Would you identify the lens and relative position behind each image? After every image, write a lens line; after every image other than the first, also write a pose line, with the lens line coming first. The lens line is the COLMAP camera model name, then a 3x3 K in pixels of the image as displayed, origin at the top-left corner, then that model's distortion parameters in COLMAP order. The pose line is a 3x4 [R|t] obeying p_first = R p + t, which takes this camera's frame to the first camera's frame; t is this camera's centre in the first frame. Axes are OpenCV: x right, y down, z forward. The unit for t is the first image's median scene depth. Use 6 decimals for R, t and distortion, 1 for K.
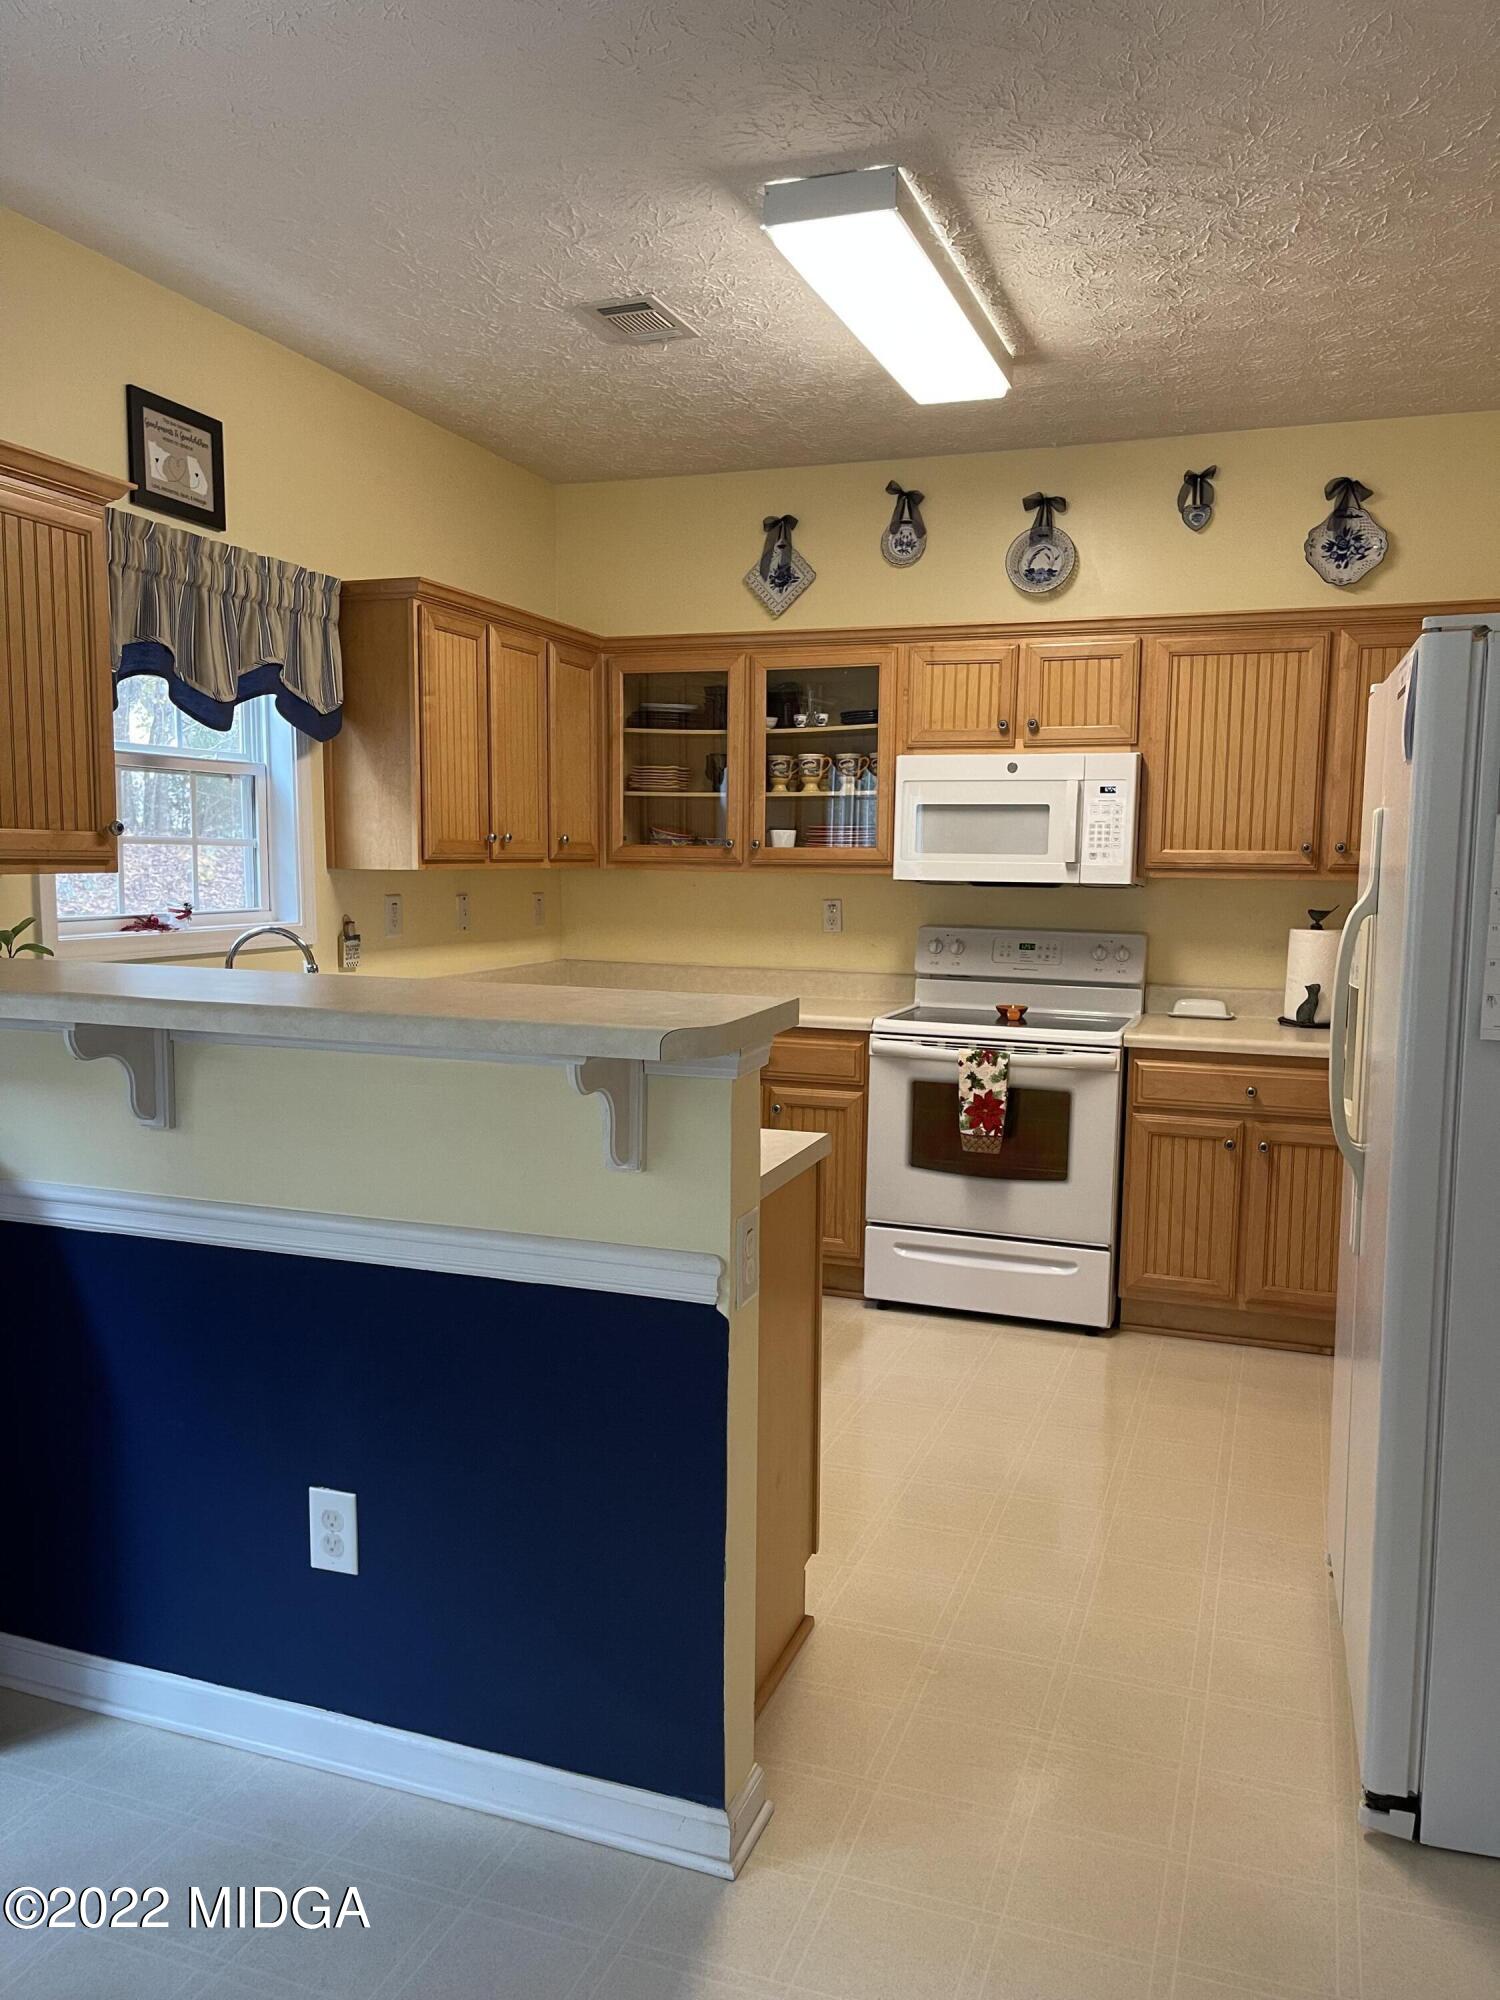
lens RADIAL K [[1516.0, 0, 747.6], [0, 1516.0, 1010.6], [0, 0, 1]] dist [0.041143, -0.059390]
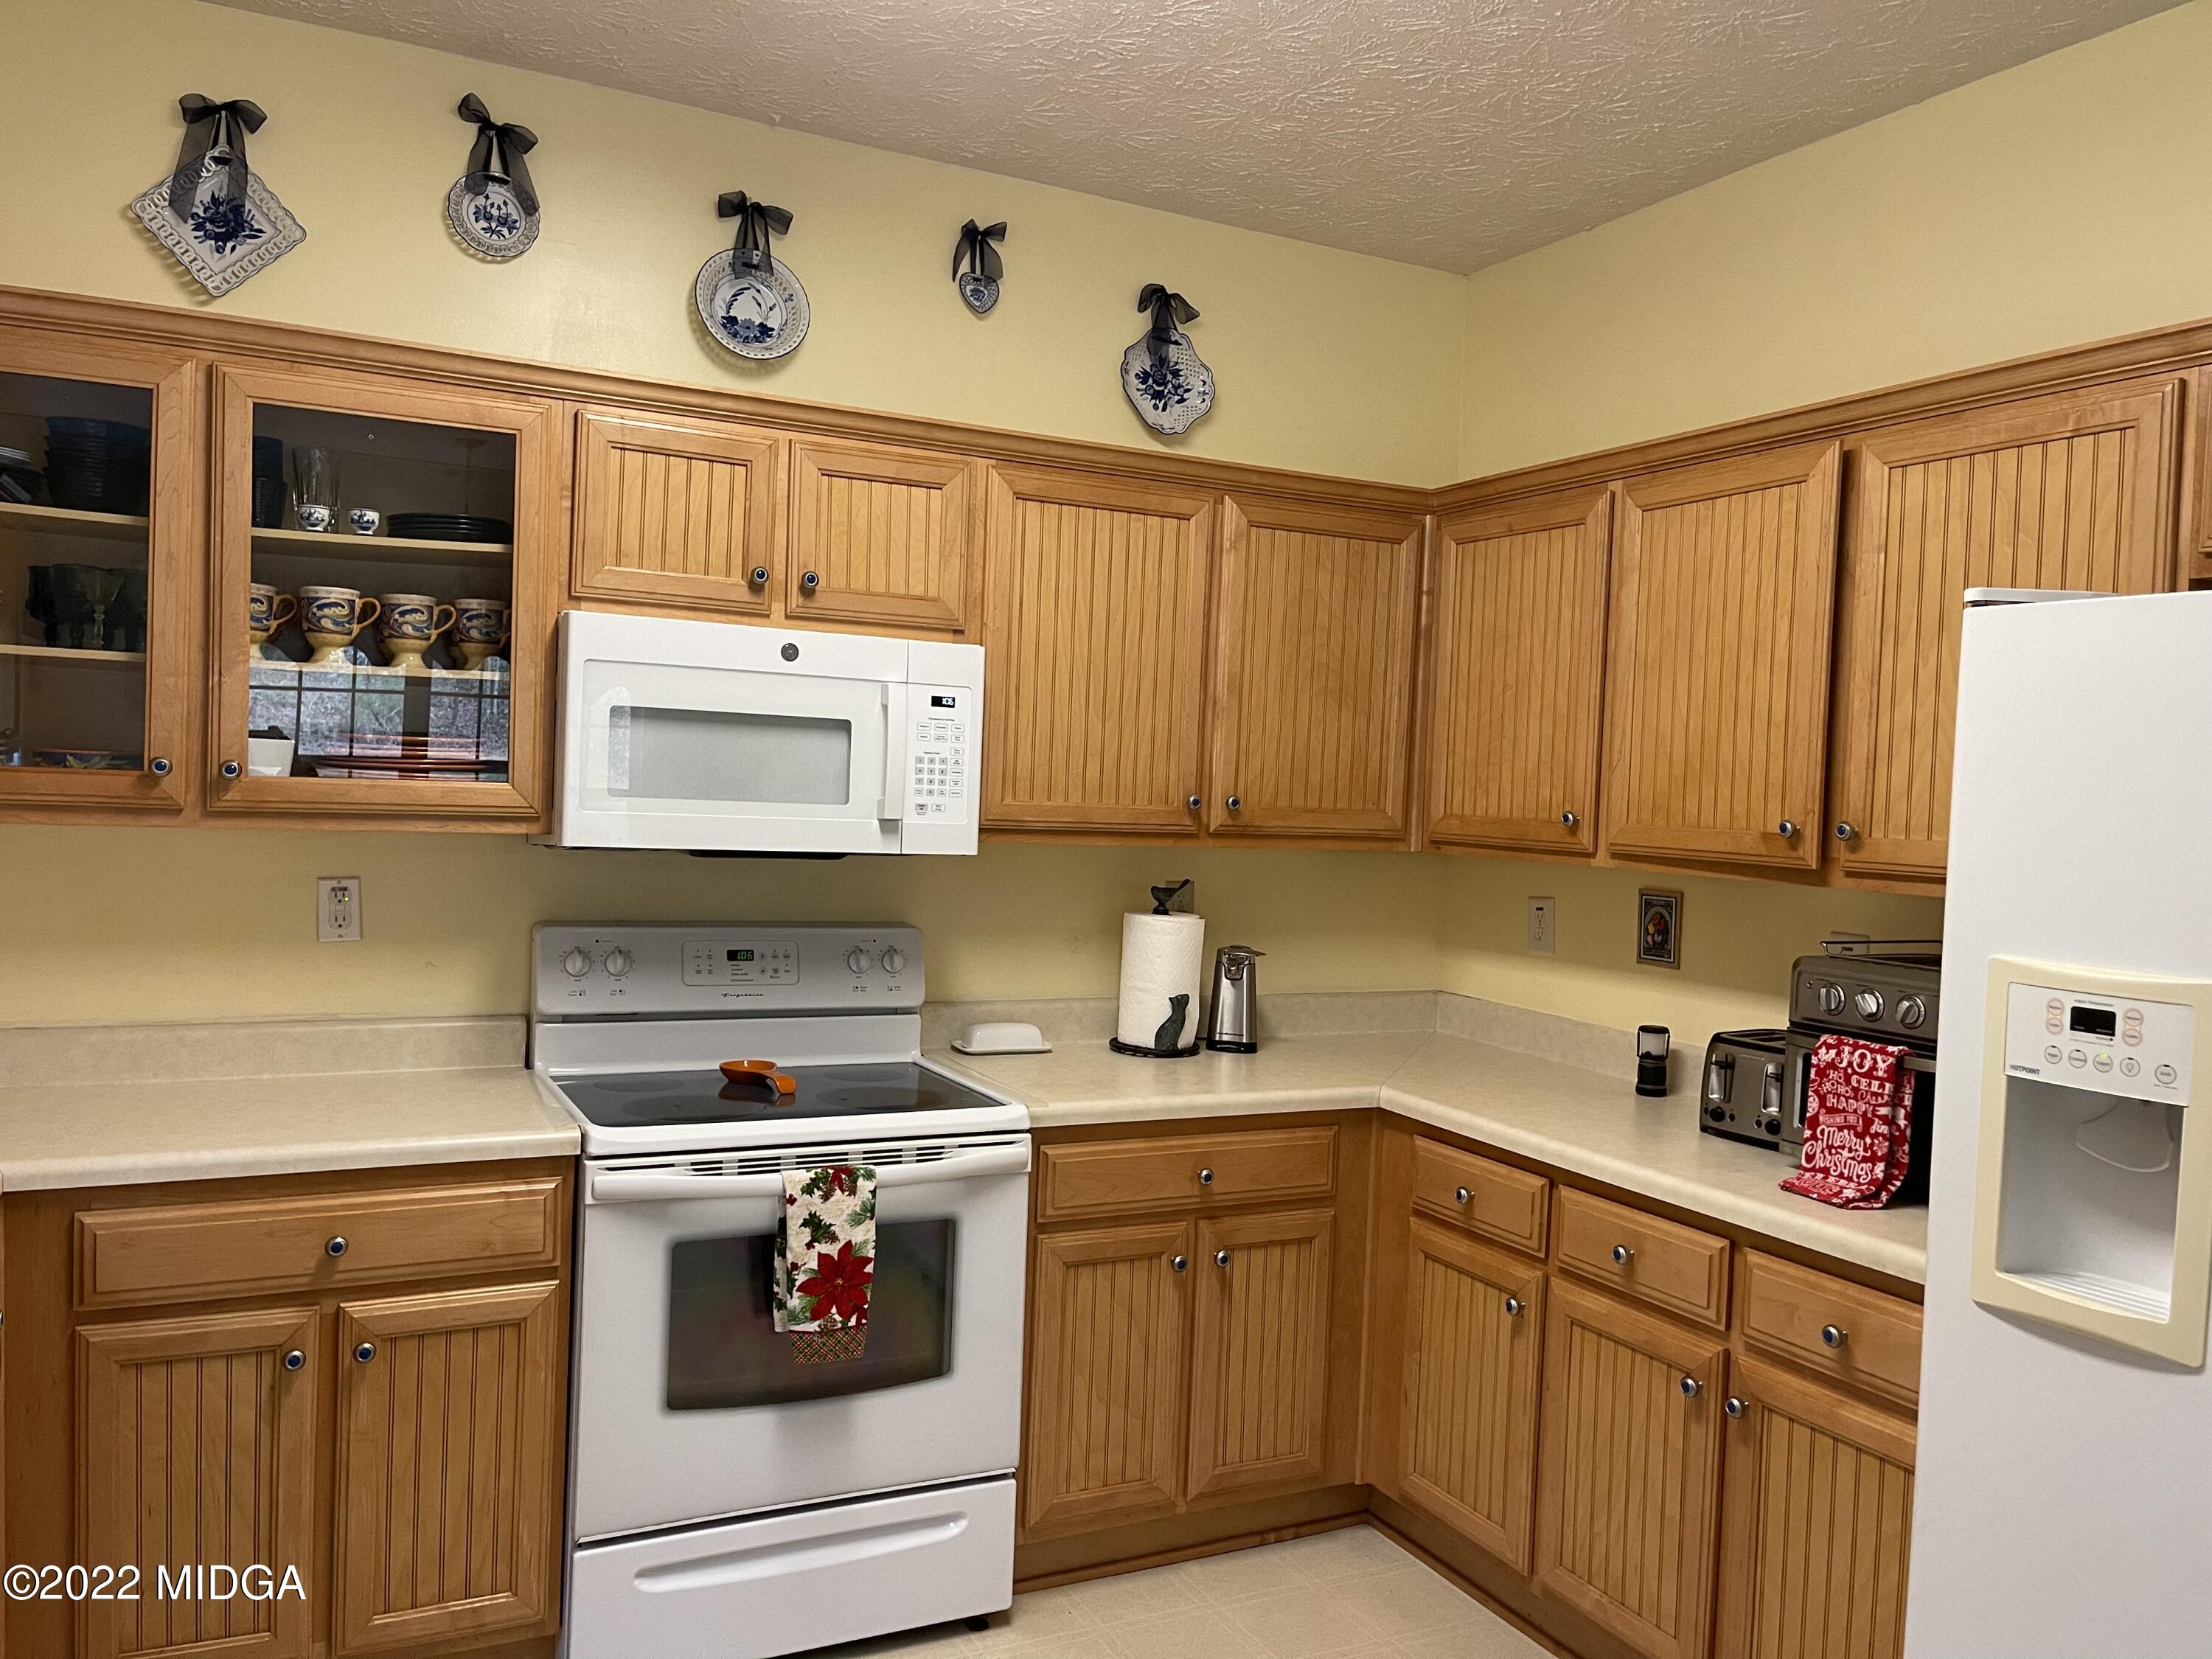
lens RADIAL K [[1676.7, 0, 1118.0], [0, 1676.7, 829.2], [0, 0, 1]] dist [0.041143, -0.059390]
pose [[0.676686, -0.006520, 0.736243, -0.206796], [0.043125, 0.998595, -0.030792, -0.069026], [-0.735008, 0.052587, 0.676016, 0.487230]]
